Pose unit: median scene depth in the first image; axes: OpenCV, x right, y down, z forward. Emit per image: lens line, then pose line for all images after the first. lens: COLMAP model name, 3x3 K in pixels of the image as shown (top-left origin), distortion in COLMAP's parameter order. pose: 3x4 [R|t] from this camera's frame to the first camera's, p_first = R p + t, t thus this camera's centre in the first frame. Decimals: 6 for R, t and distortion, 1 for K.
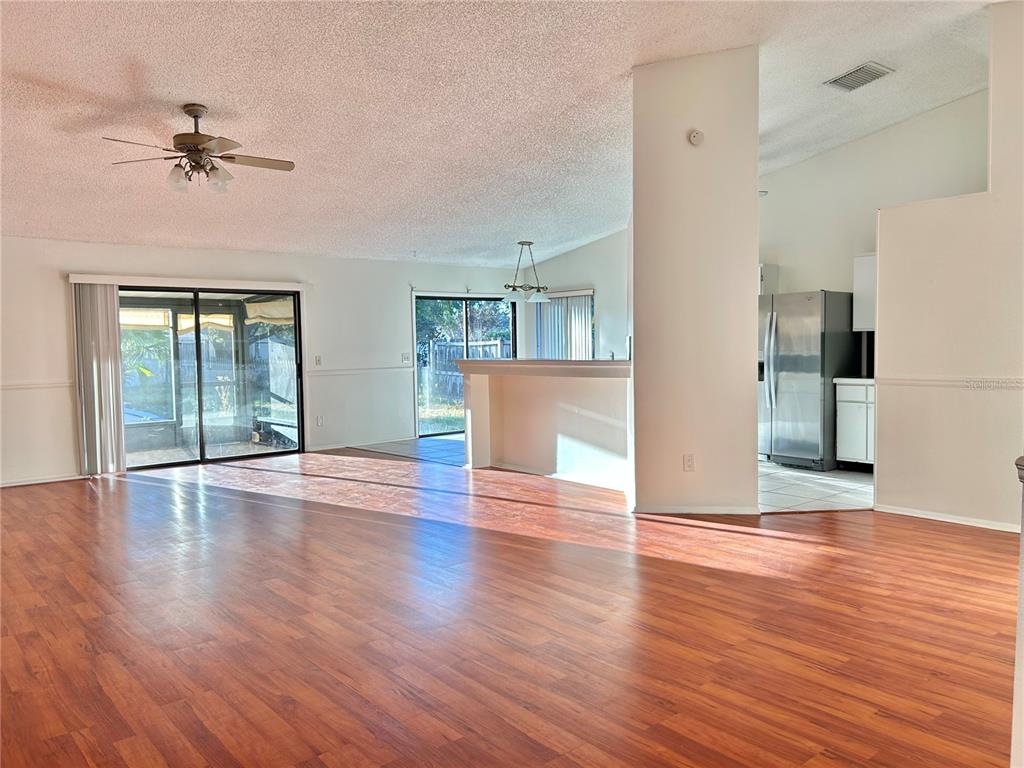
lens RADIAL K [[772.5, 0, 512.8], [0, 772.5, 384.1], [0, 0, 1]] dist [0.051196, -0.057674]
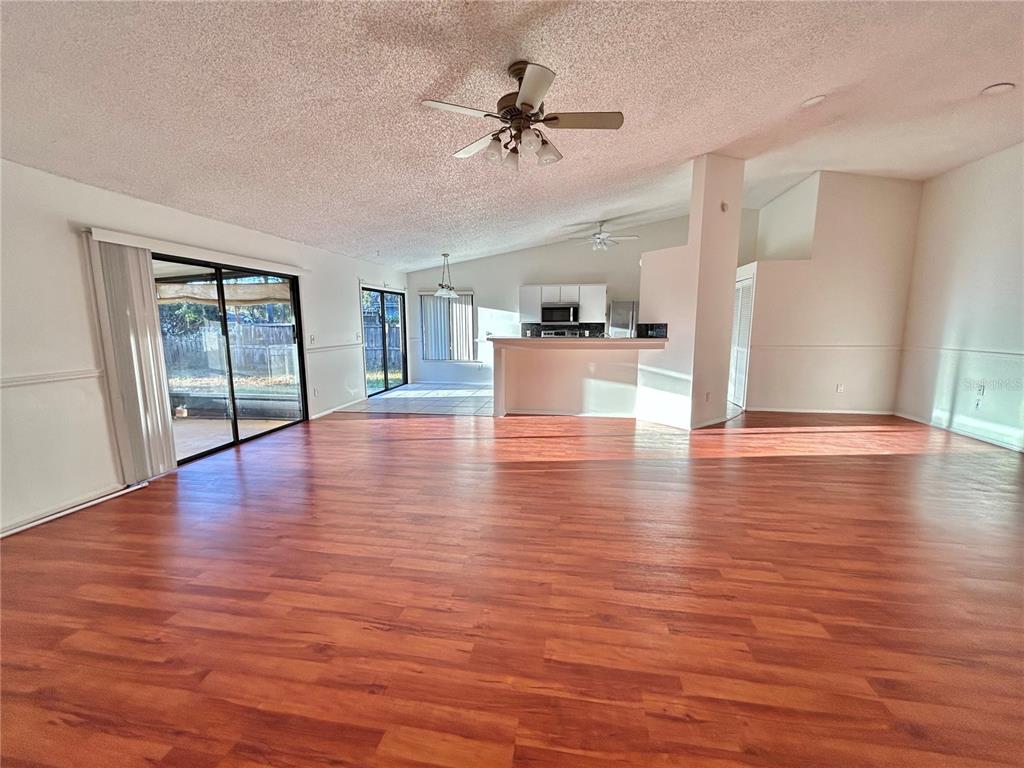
lens RADIAL K [[417.1, 0, 508.4], [0, 417.1, 383.9], [0, 0, 1]] dist [-0.001066, 0.000572]
pose [[0.759555, -0.078678, 0.645667, -0.683416], [0.022805, 0.995268, 0.094451, -0.026189], [-0.650043, -0.057017, 0.757755, 0.547038]]
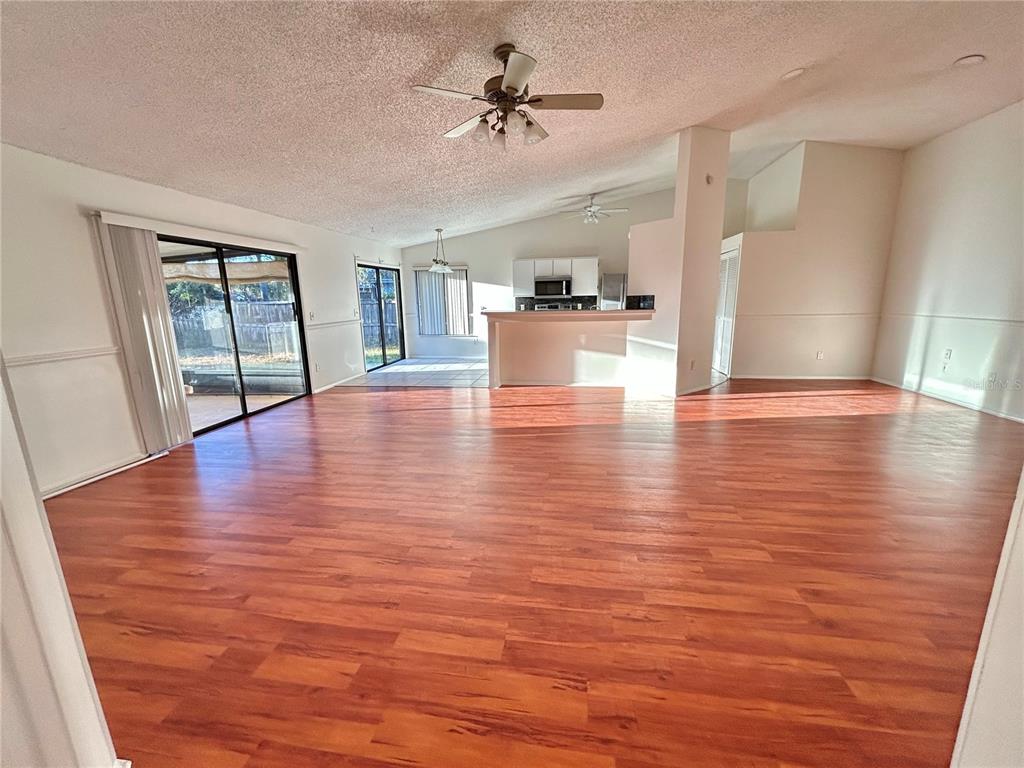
lens RADIAL K [[417.1, 0, 508.9], [0, 417.1, 384.0], [0, 0, 1]] dist [-0.001066, 0.000572]
pose [[0.753028, -0.129881, 0.645043, -0.705699], [0.038748, 0.987377, 0.153576, -0.022606], [-0.656847, -0.090653, 0.748555, 0.510341]]
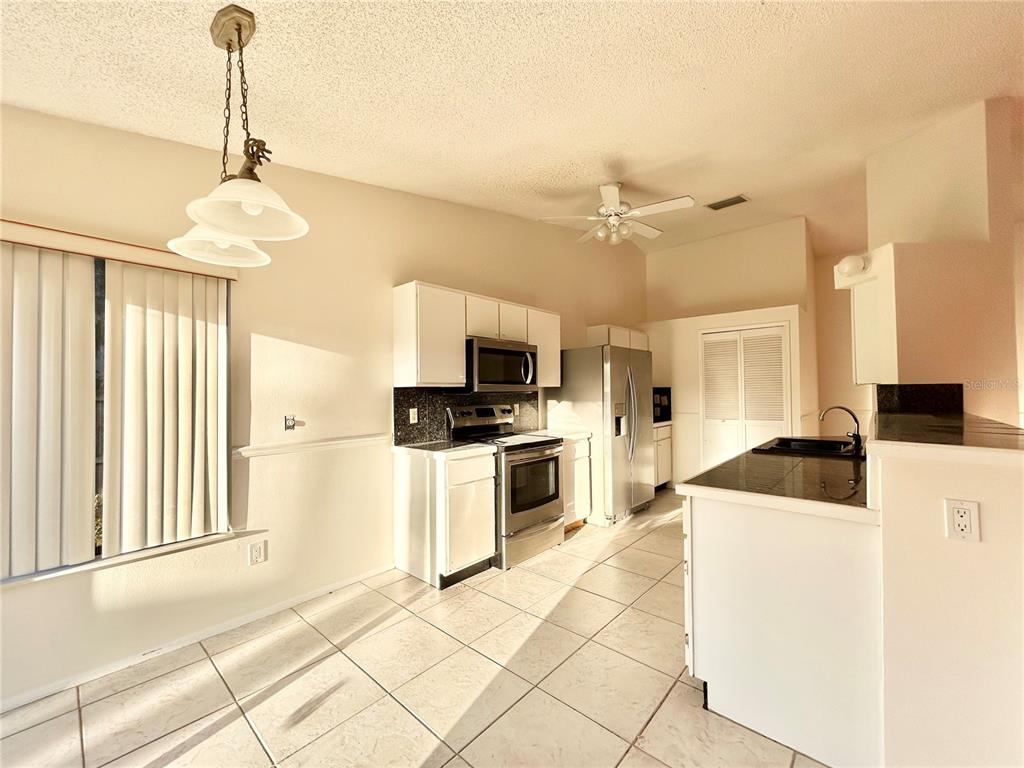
lens RADIAL K [[417.1, 0, 506.5], [0, 417.1, 382.6], [0, 0, 1]] dist [-0.001066, 0.000572]
pose [[-0.140060, 0.040598, 0.989310, -0.228492], [0.062397, 0.997535, -0.032102, -0.079320], [-0.988175, 0.057234, -0.142248, 1.553837]]
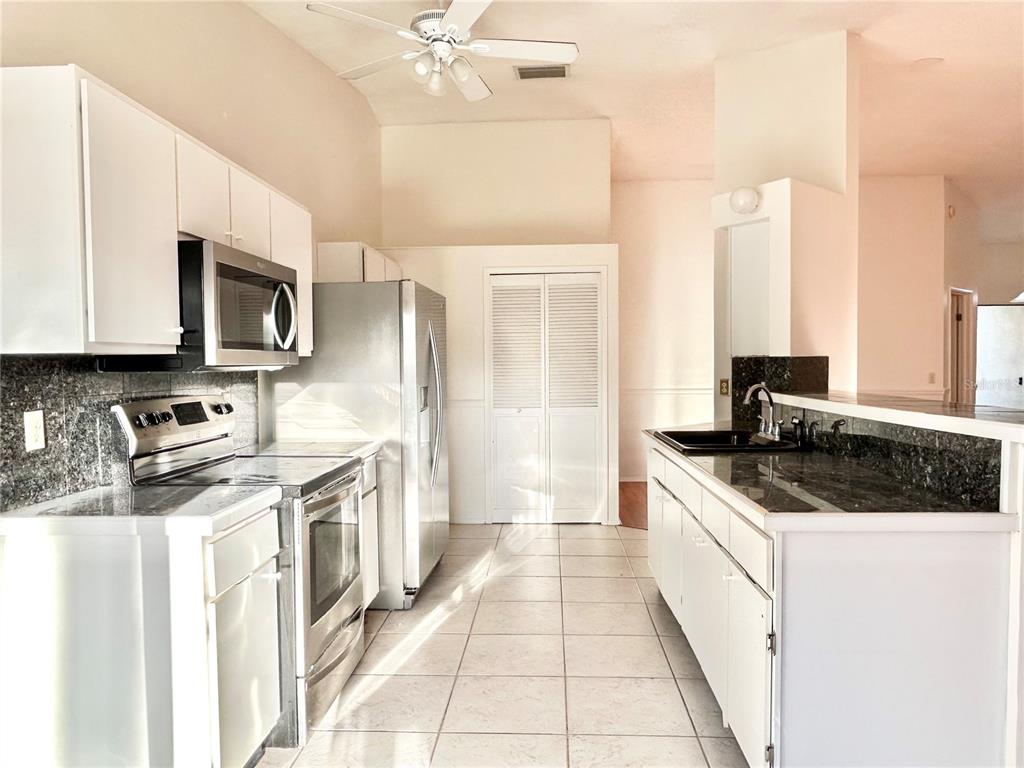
lens RADIAL K [[706.1, 0, 515.7], [0, 706.1, 388.2], [0, 0, 1]] dist [0.004363, -0.006954]
pose [[-0.736770, -0.001406, 0.676142, -0.084481], [0.055784, 0.996462, 0.062858, -0.090048], [-0.673838, 0.084030, -0.734085, 1.687403]]
